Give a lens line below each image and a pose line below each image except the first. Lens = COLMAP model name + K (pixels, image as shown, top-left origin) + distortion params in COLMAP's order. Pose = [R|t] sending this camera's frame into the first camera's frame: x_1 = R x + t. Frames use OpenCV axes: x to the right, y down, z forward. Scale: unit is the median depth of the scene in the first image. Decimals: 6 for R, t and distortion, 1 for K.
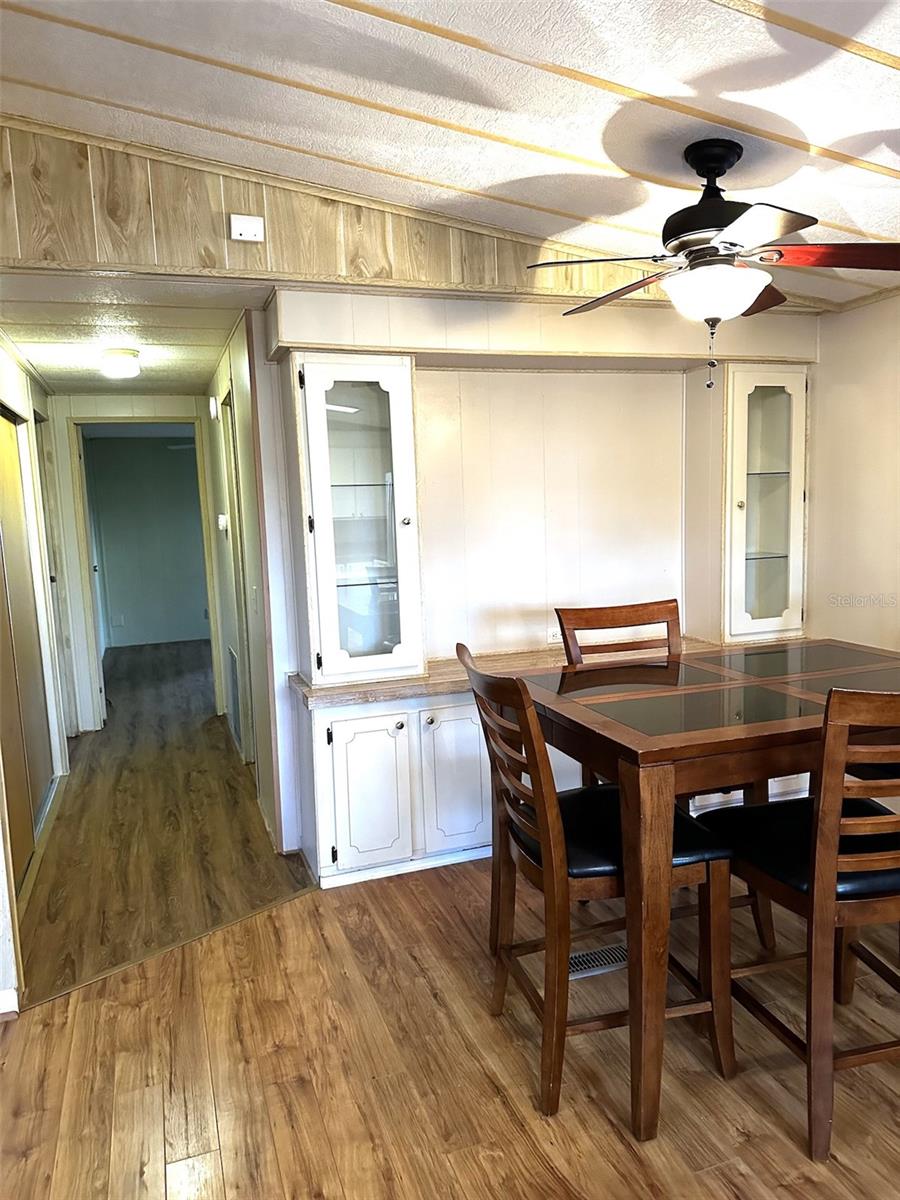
lens RADIAL K [[874.1, 0, 454.0], [0, 874.1, 582.4], [0, 0, 1]] dist [0.006431, 0.003380]
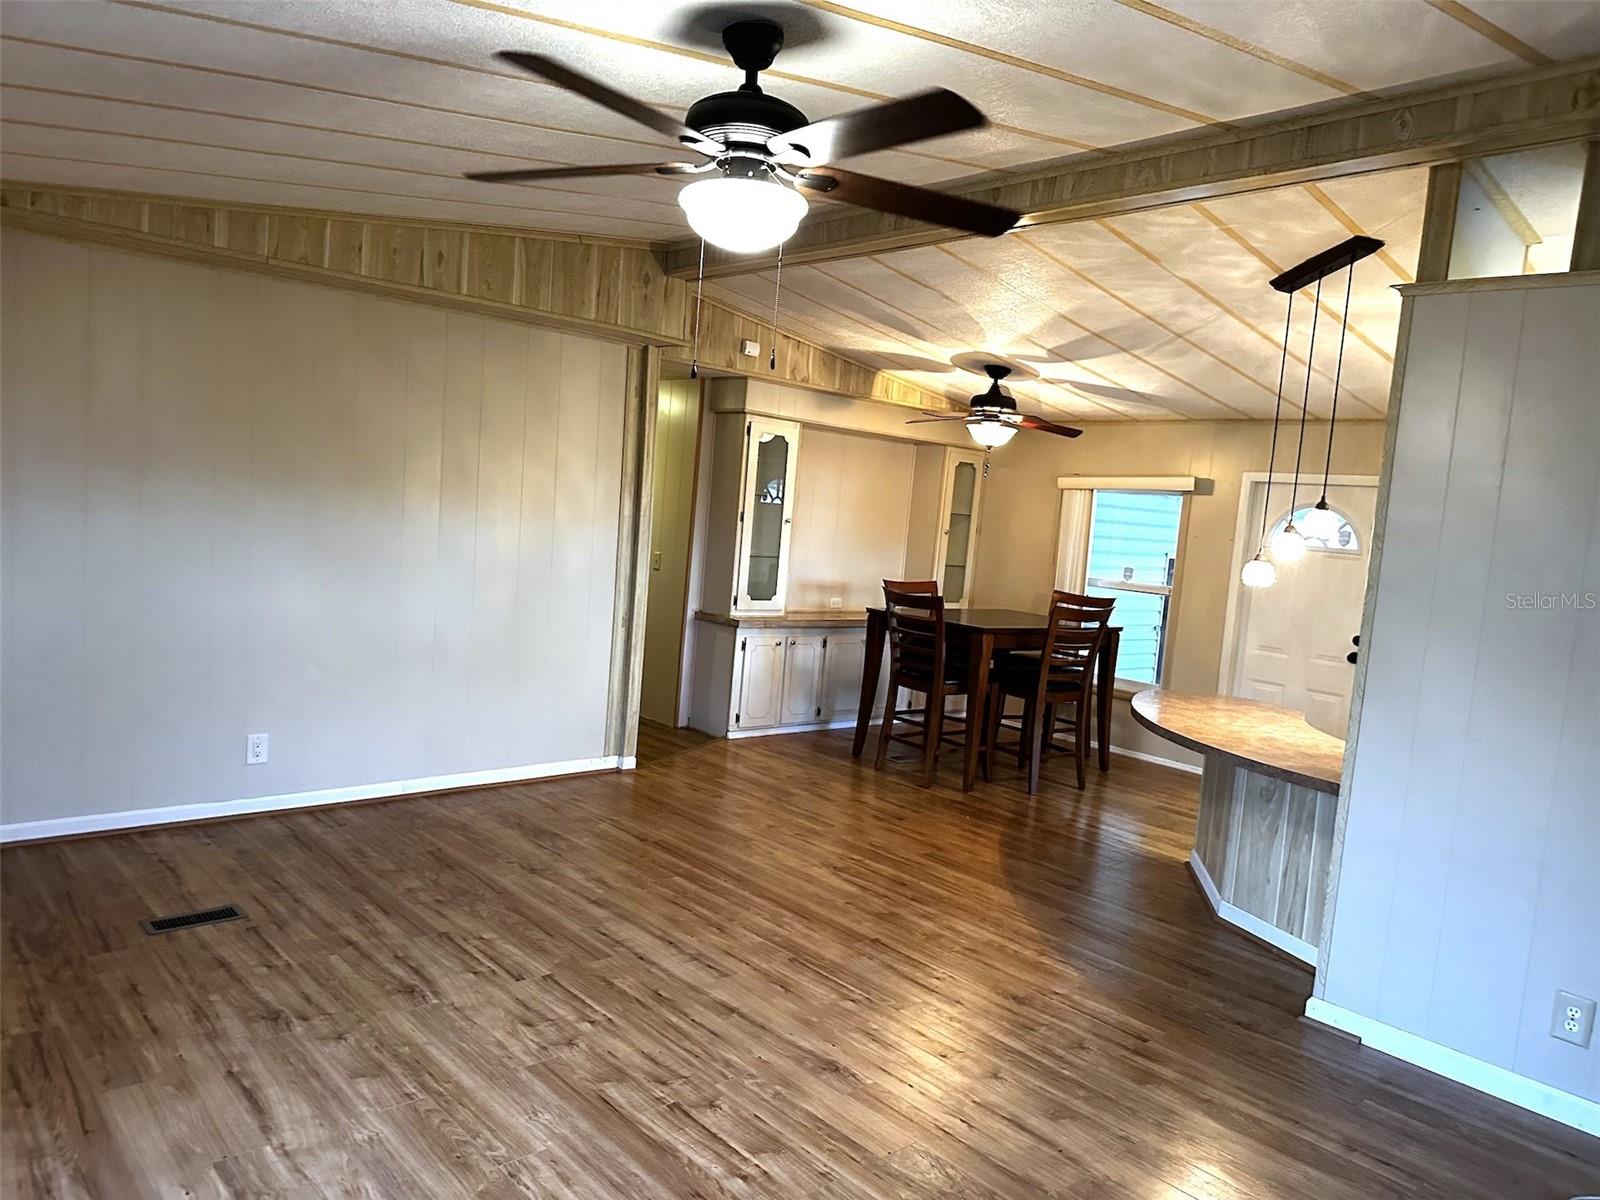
lens RADIAL K [[1141.6, 0, 800.0], [0, 1141.6, 600.0], [0, 0, 1]] dist [0.001267, 0.000631]
pose [[0.917035, 0.083196, 0.390034, -0.889863], [-0.084845, 0.996309, -0.013031, 0.106927], [-0.389678, -0.021143, 0.920708, -1.033747]]
